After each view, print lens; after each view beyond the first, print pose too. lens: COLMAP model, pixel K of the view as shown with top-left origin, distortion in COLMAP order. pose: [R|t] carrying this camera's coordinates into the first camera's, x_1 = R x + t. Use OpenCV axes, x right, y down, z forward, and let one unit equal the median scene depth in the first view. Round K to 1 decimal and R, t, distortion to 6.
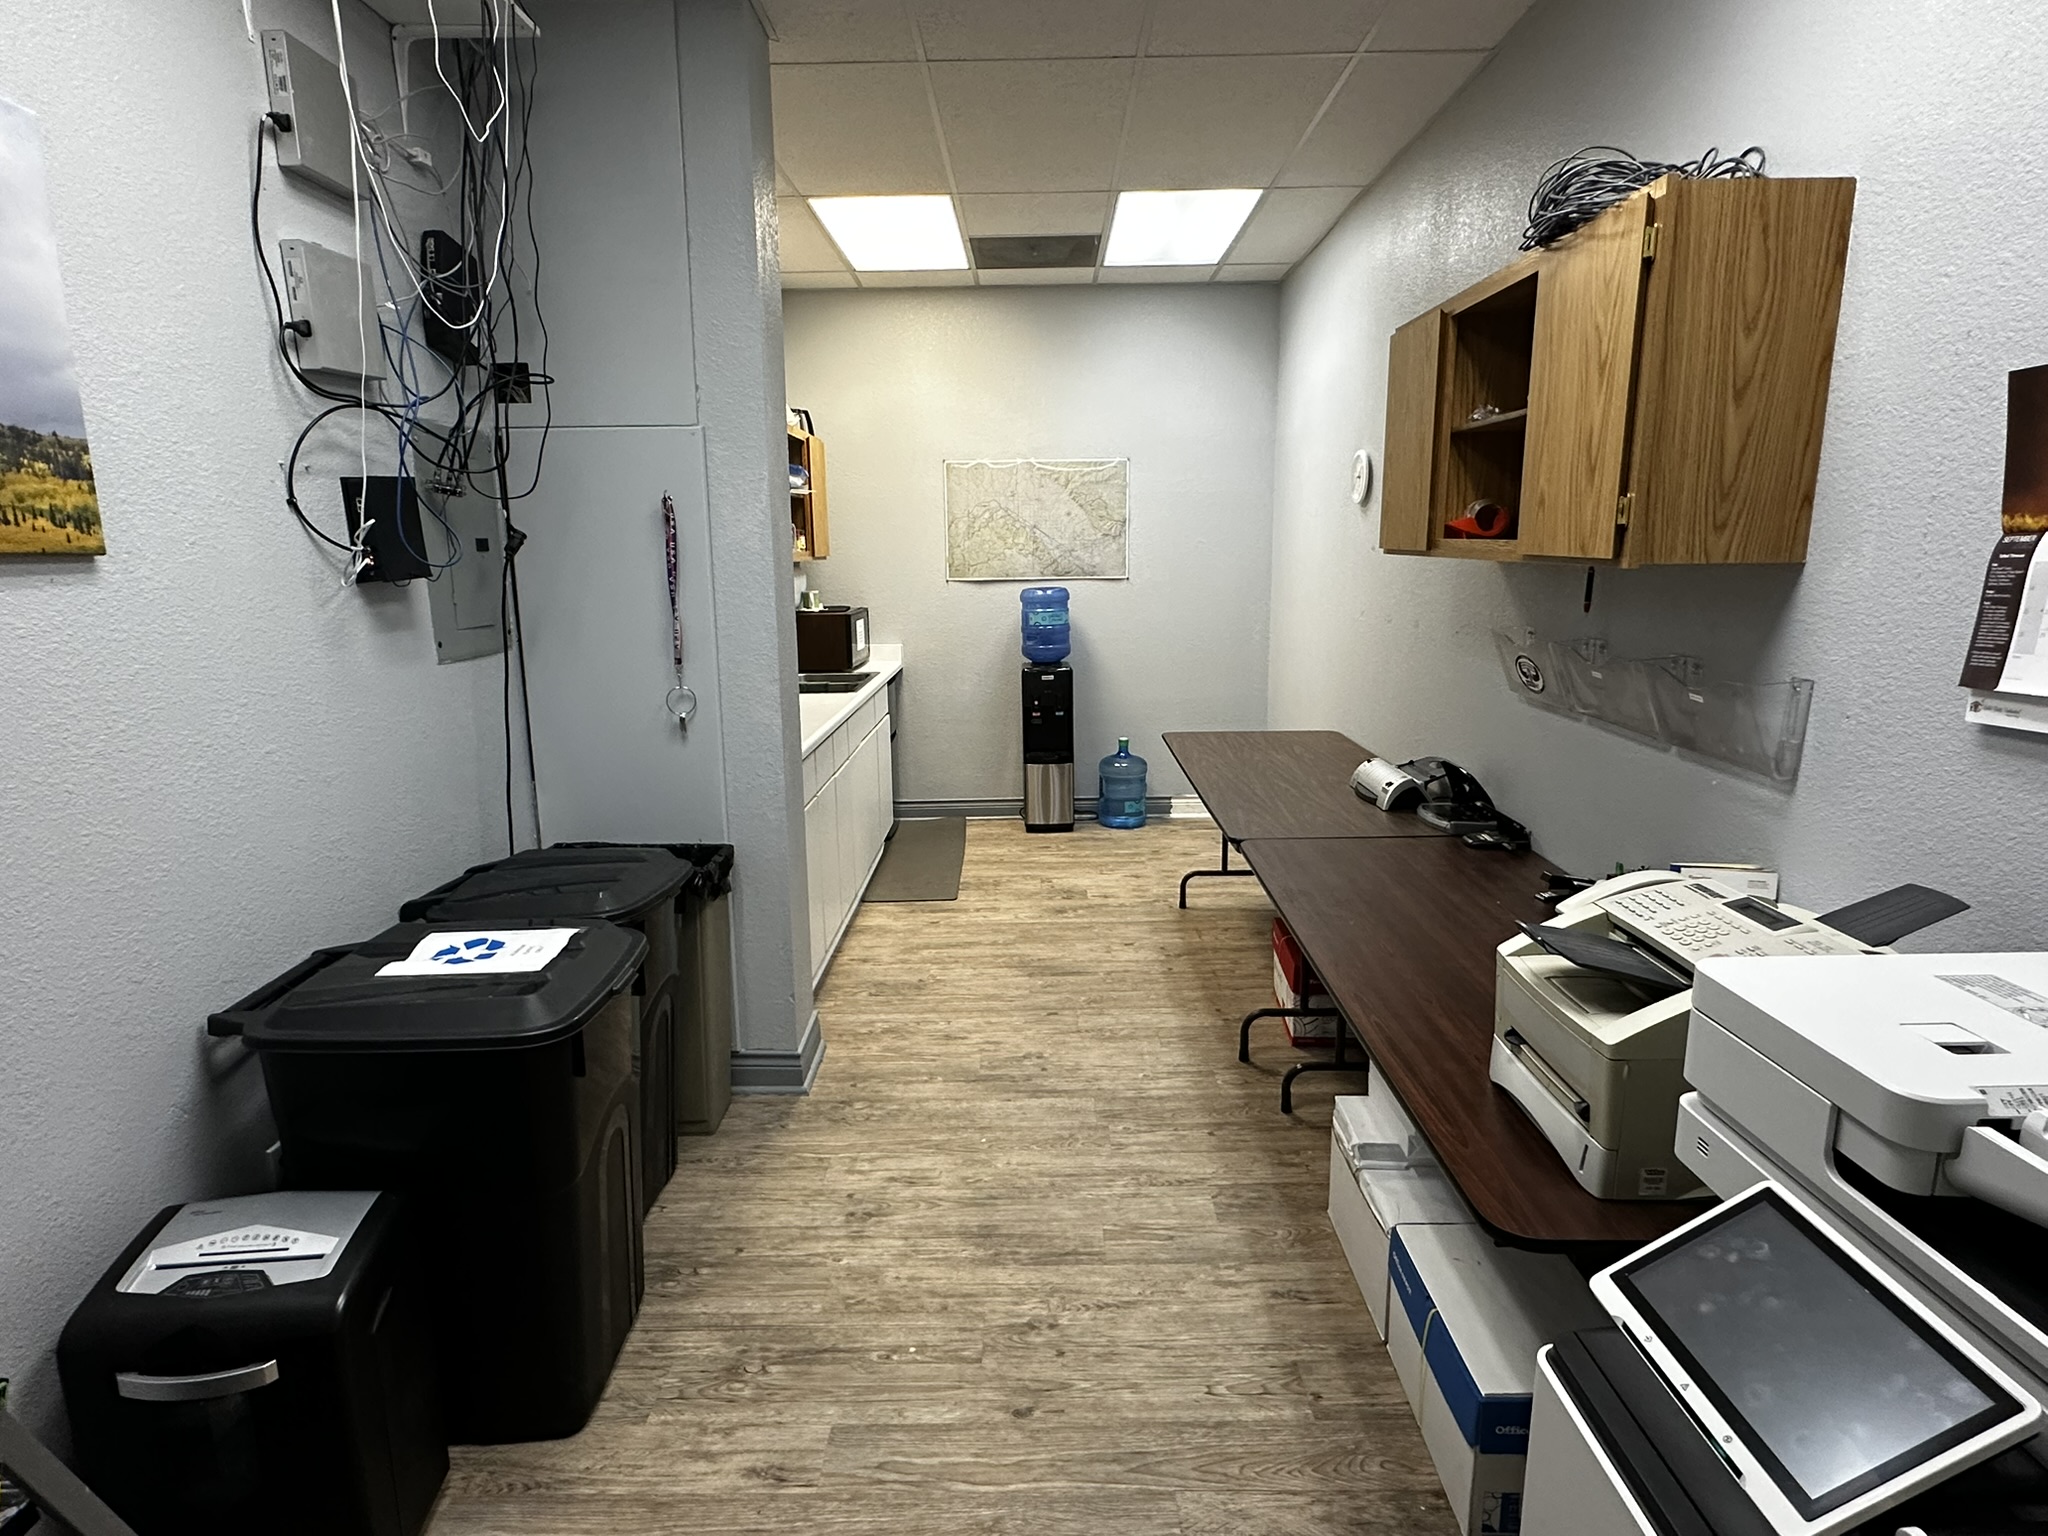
lens RADIAL K [[1138.6, 0, 1025.7], [0, 1138.6, 767.7], [0, 0, 1]] dist [-0.000711, -0.000084]
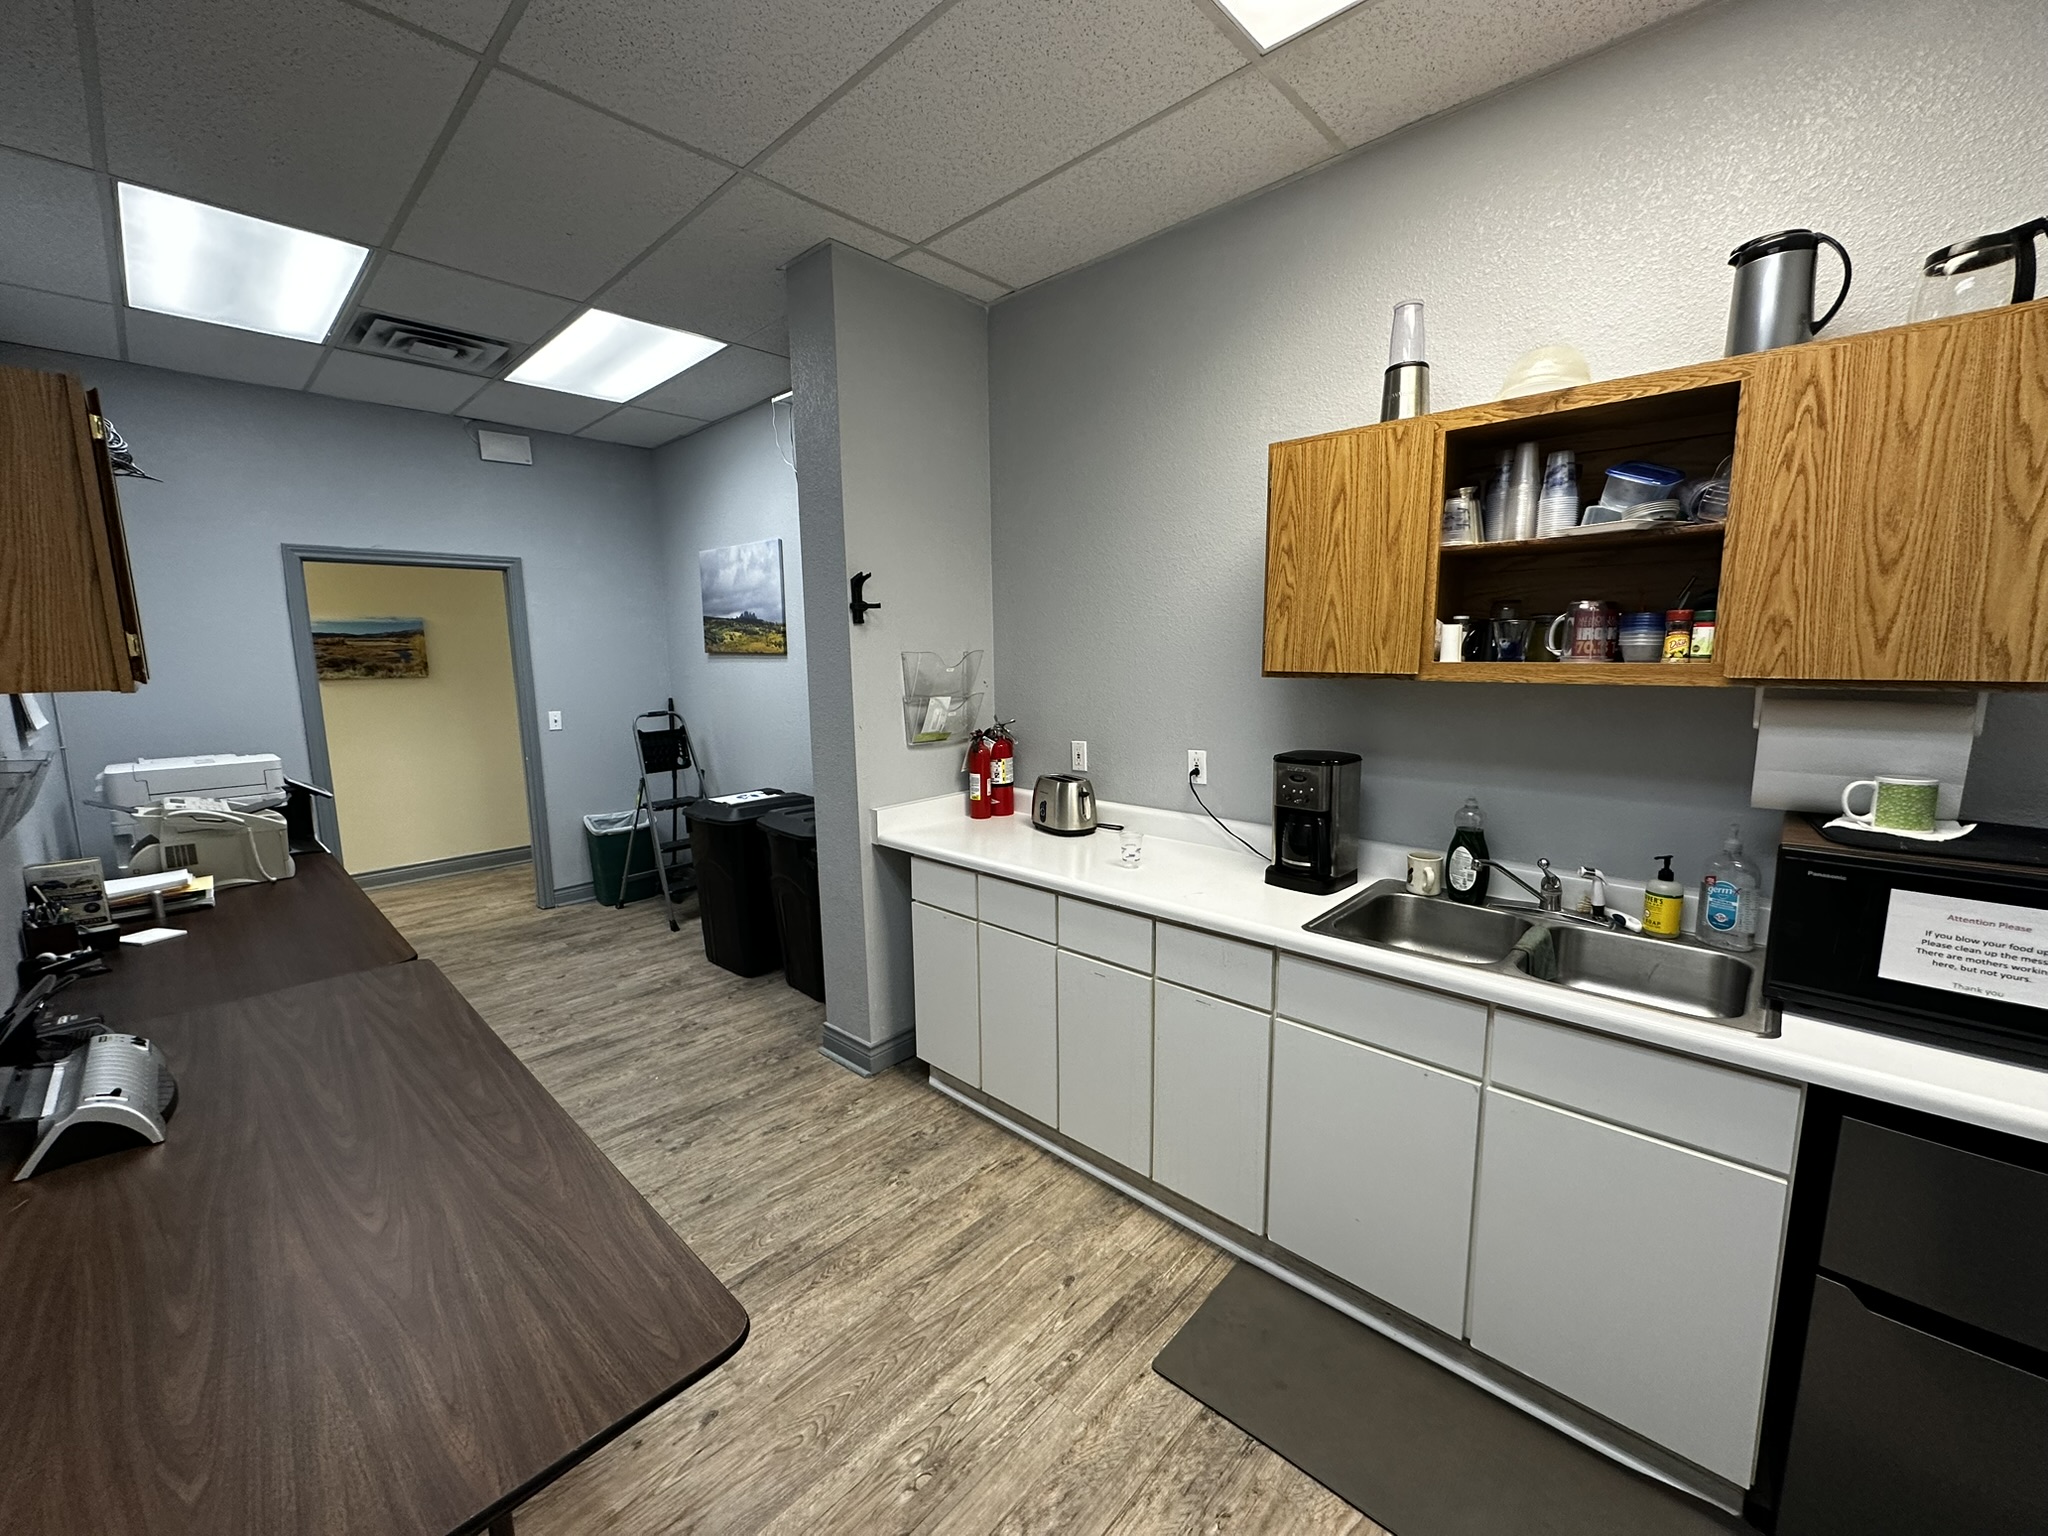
lens RADIAL K [[817.5, 0, 1022.7], [0, 817.5, 765.0], [0, 0, 1]] dist [-0.003106, -0.000413]
pose [[-0.683219, 0.121650, -0.720009, 0.378503], [-0.121083, 0.953501, 0.275996, -0.423407], [0.720105, 0.275747, -0.636720, 2.120139]]
